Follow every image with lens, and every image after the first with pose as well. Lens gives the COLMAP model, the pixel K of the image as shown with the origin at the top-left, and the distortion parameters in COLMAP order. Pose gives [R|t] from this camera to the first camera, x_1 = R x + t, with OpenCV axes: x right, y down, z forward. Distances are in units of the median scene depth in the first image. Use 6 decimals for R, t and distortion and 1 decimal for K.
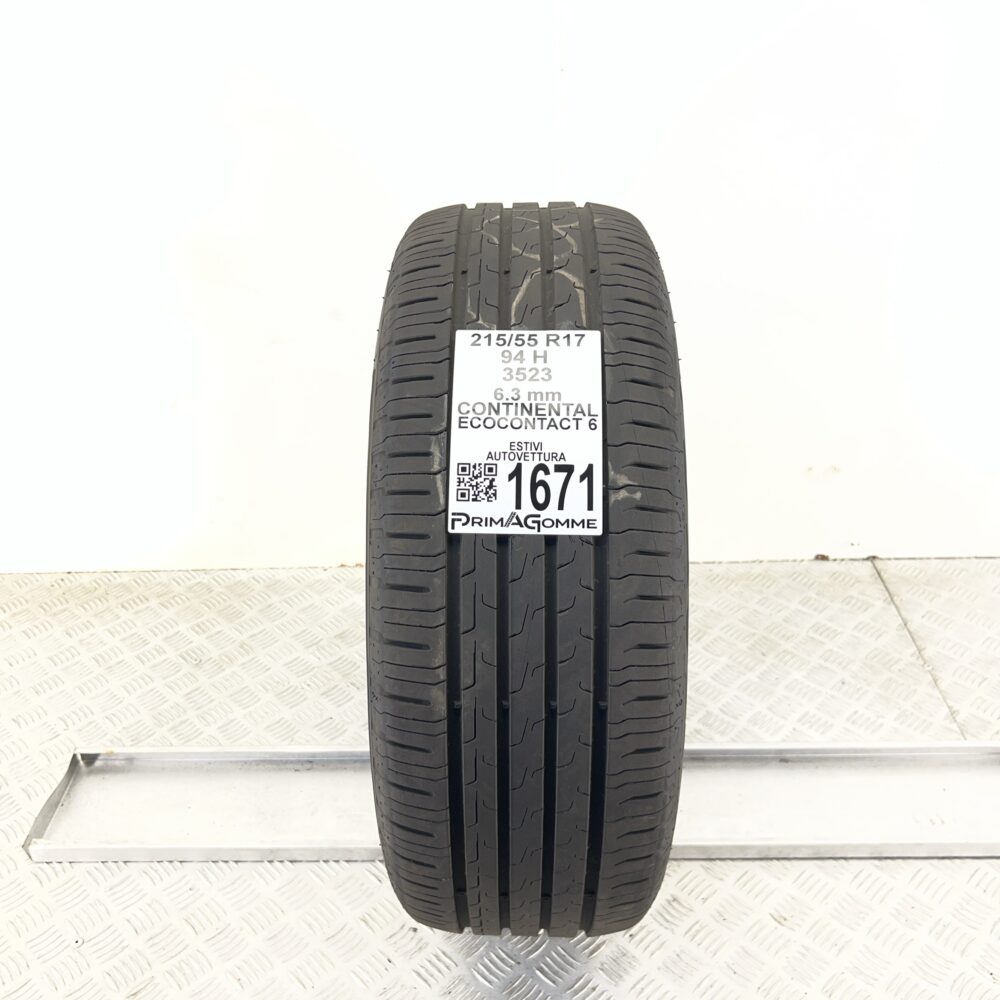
lens RADIAL K [[1032.6, 0, 494.1], [0, 1032.6, 541.6], [0, 0, 1]] dist [0.029436, -0.009529]
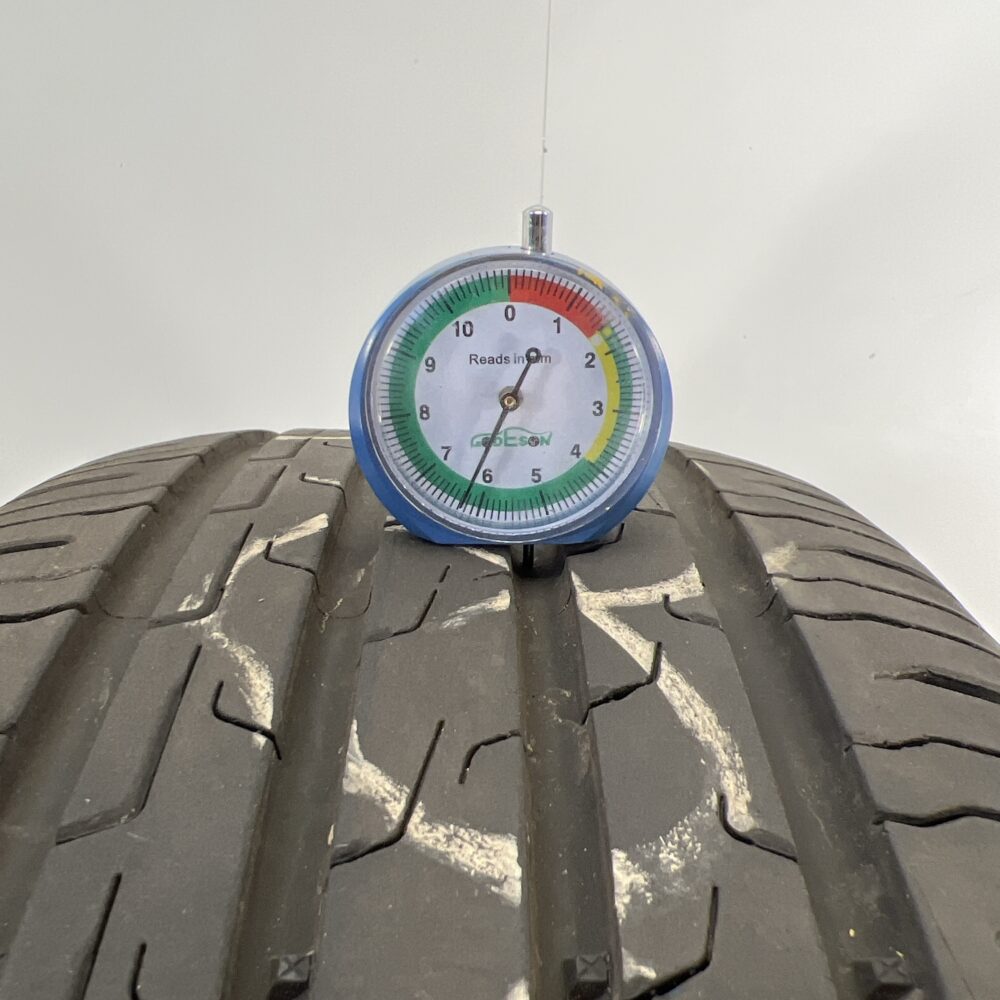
lens RADIAL K [[1002.1, 0, 500.0], [0, 1002.1, 500.0], [0, 0, 1]] dist [-0.002106, -0.002087]
pose [[0.997653, 0.028827, 0.062116, 0.033121], [-0.016651, 0.981972, -0.188289, -0.322953], [-0.066424, 0.186813, 0.980147, 0.913955]]
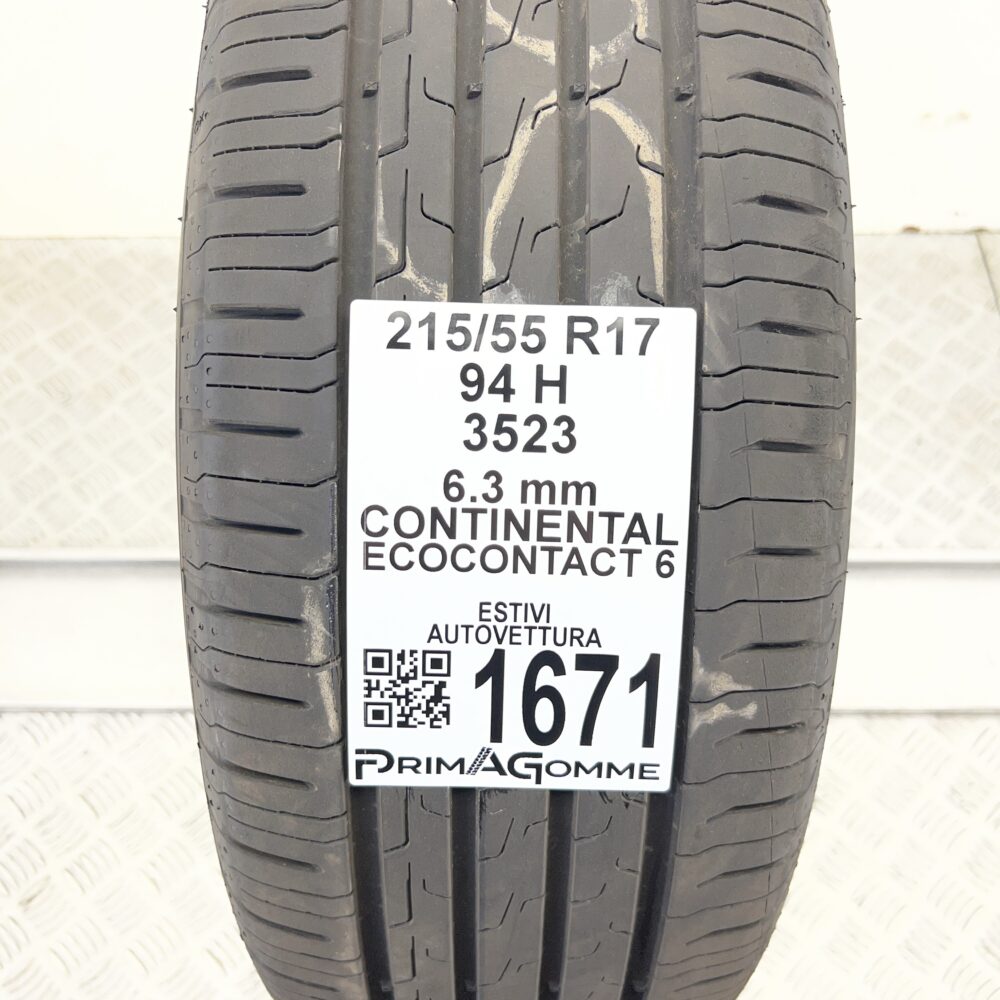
lens RADIAL K [[1016.2, 0, 500.0], [0, 1016.2, 500.0], [0, 0, 1]] dist [0.011432, -0.027293]
pose [[0.999603, -0.002815, 0.028022, 0.011807], [-0.010852, 0.879651, 0.475496, -0.333848], [-0.025988, -0.475612, 0.879271, 0.610887]]
